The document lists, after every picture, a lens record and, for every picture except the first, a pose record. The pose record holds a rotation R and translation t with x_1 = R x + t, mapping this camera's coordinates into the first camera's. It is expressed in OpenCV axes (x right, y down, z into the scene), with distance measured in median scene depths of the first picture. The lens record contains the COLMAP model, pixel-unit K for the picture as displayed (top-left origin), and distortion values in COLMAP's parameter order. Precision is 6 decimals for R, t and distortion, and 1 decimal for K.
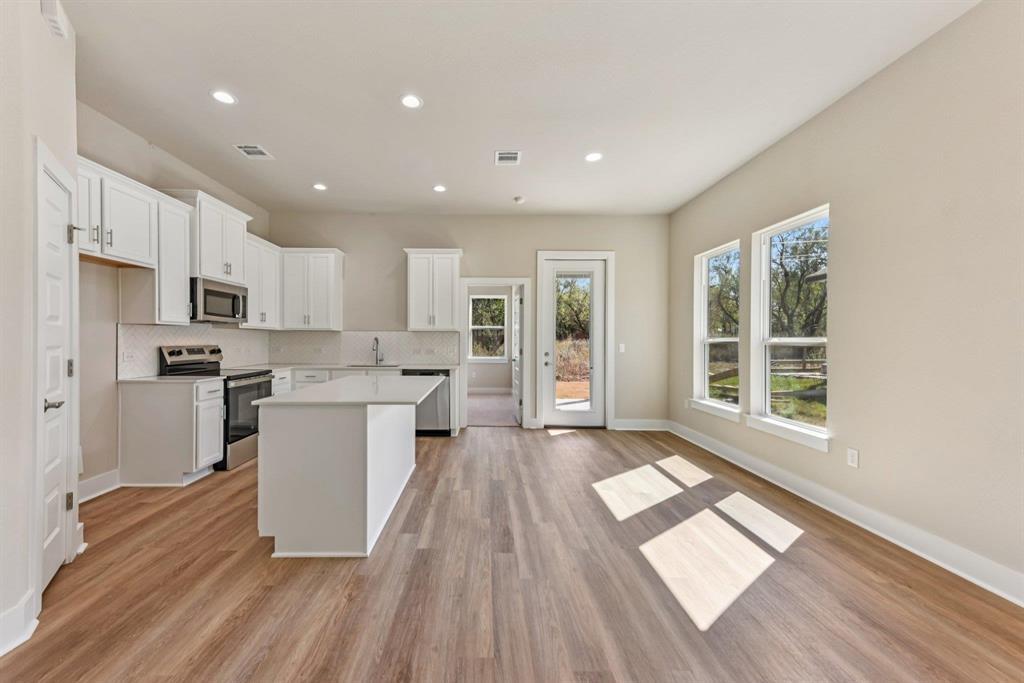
lens RADIAL K [[395.3, 0, 509.3], [0, 395.3, 337.8], [0, 0, 1]] dist [0.014856, -0.000221]
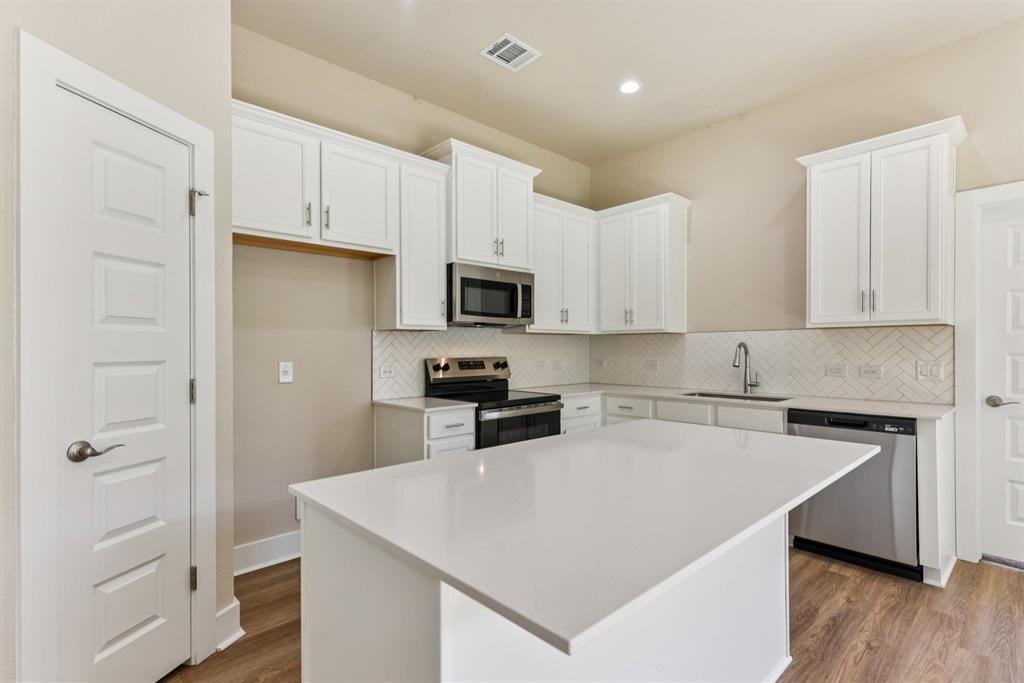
lens RADIAL K [[493.5, 0, 513.1], [0, 493.5, 354.5], [0, 0, 1]] dist [0.022624, 0.000172]
pose [[0.639056, 0.000784, -0.769160, -0.025553], [0.013229, 0.999840, 0.012010, 0.003879], [0.769046, -0.017851, 0.638944, 0.453962]]
